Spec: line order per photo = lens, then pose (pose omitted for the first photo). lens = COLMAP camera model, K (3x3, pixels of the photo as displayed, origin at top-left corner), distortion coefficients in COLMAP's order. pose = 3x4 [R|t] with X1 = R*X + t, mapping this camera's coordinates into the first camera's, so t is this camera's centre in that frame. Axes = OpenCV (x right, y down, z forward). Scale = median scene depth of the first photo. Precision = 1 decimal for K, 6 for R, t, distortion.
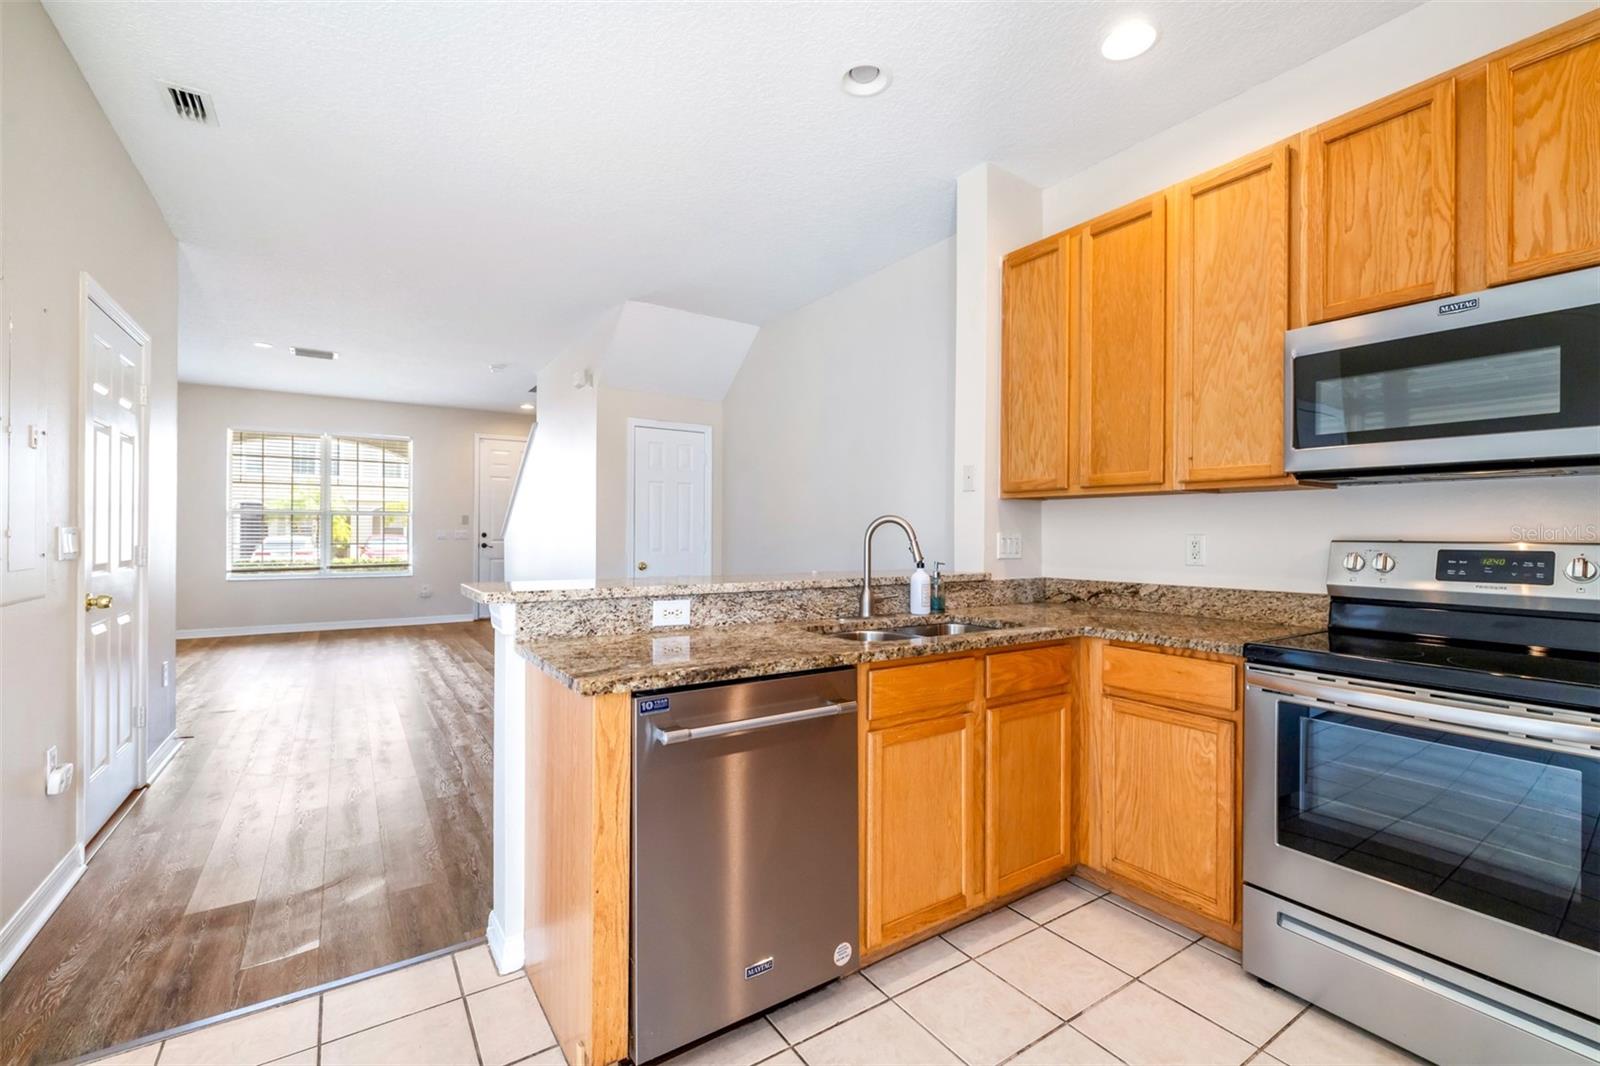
lens RADIAL K [[678.3, 0, 807.3], [0, 678.3, 532.3], [0, 0, 1]] dist [0.003358, -0.002148]
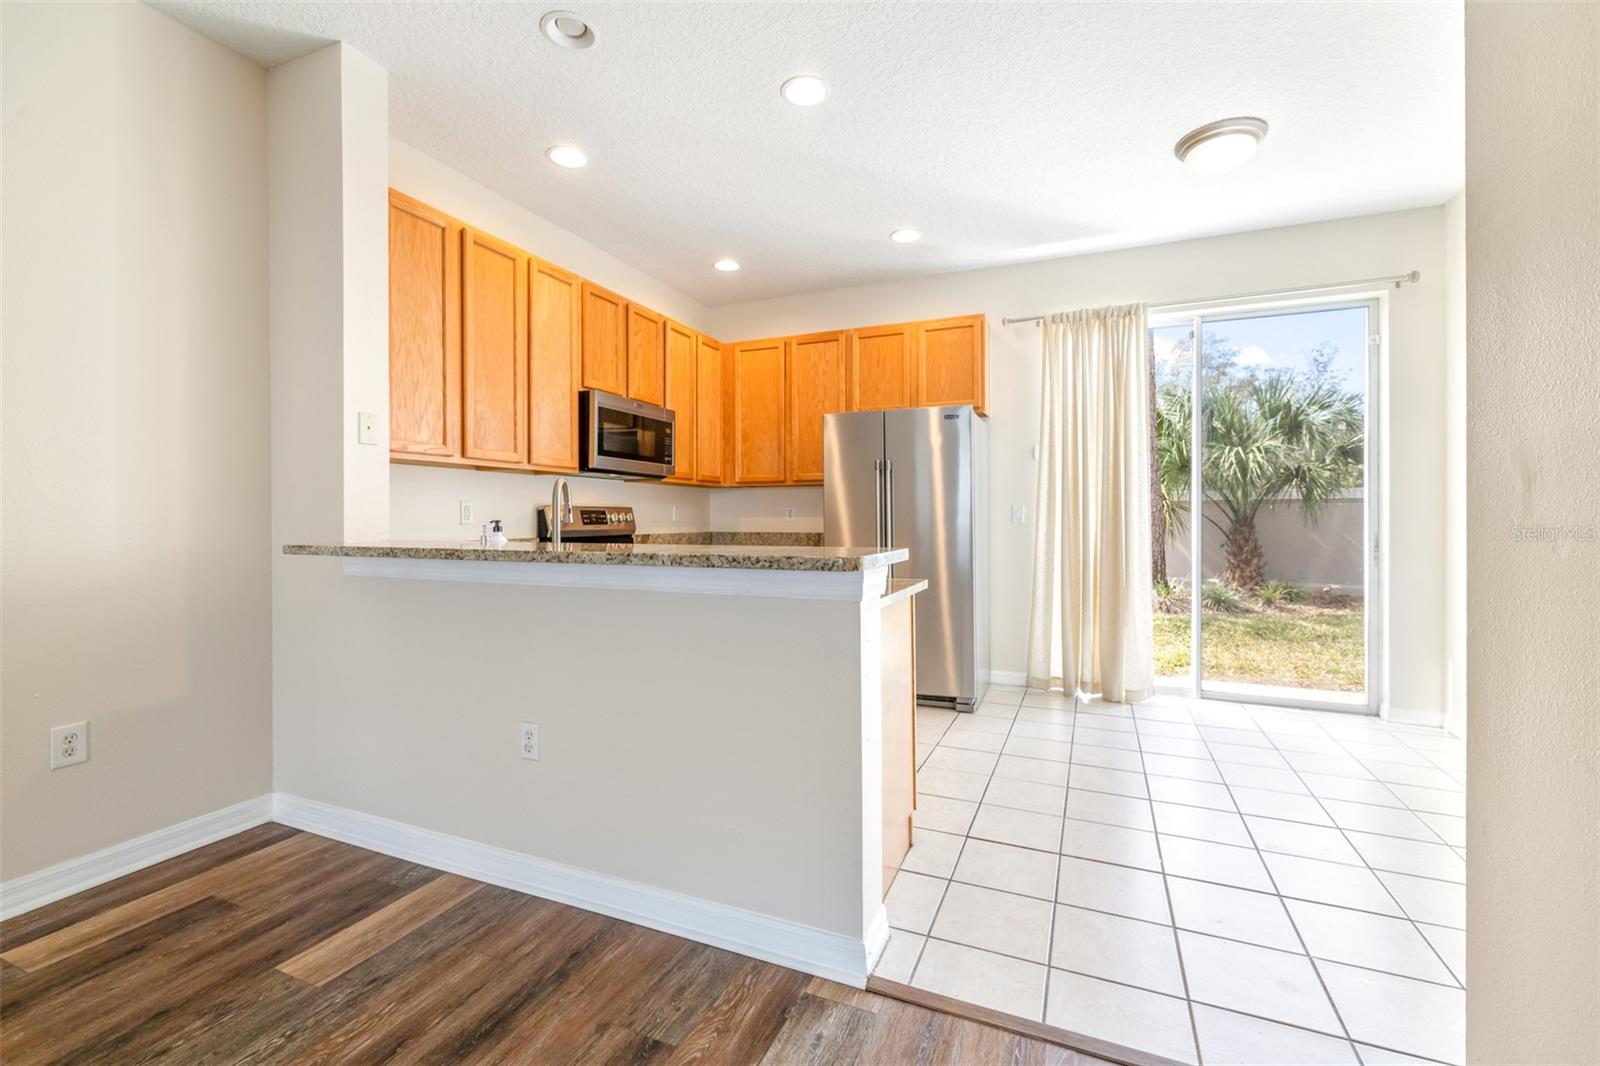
lens RADIAL K [[678.3, 0, 791.1], [0, 678.3, 523.1], [0, 0, 1]] dist [0.003358, -0.002148]
pose [[-0.529806, -0.012682, 0.848024, -0.962938], [-0.001031, 0.999897, 0.014309, 0.028240], [-0.848118, 0.006707, -0.529764, 1.318161]]
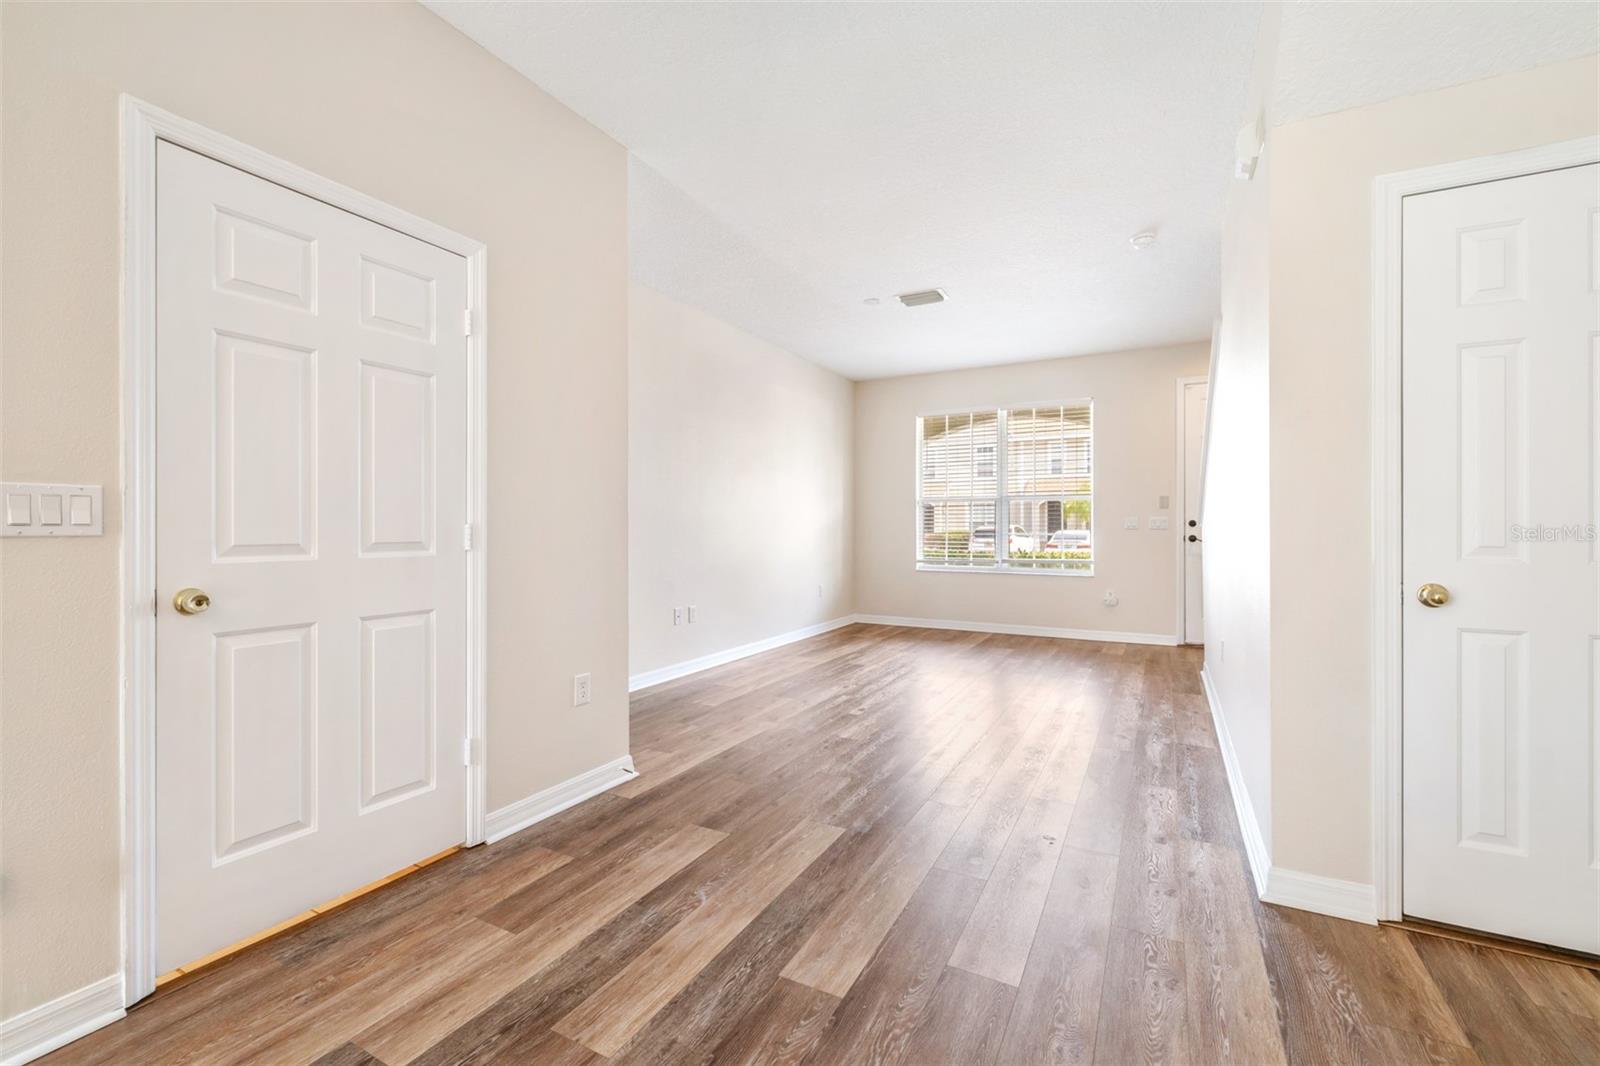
lens RADIAL K [[678.3, 0, 802.2], [0, 678.3, 524.3], [0, 0, 1]] dist [0.003358, -0.002148]
pose [[0.474867, -0.006953, -0.880030, -0.218575], [0.001640, 0.999974, -0.007016, 0.036204], [0.880056, 0.001889, 0.474866, 1.315353]]
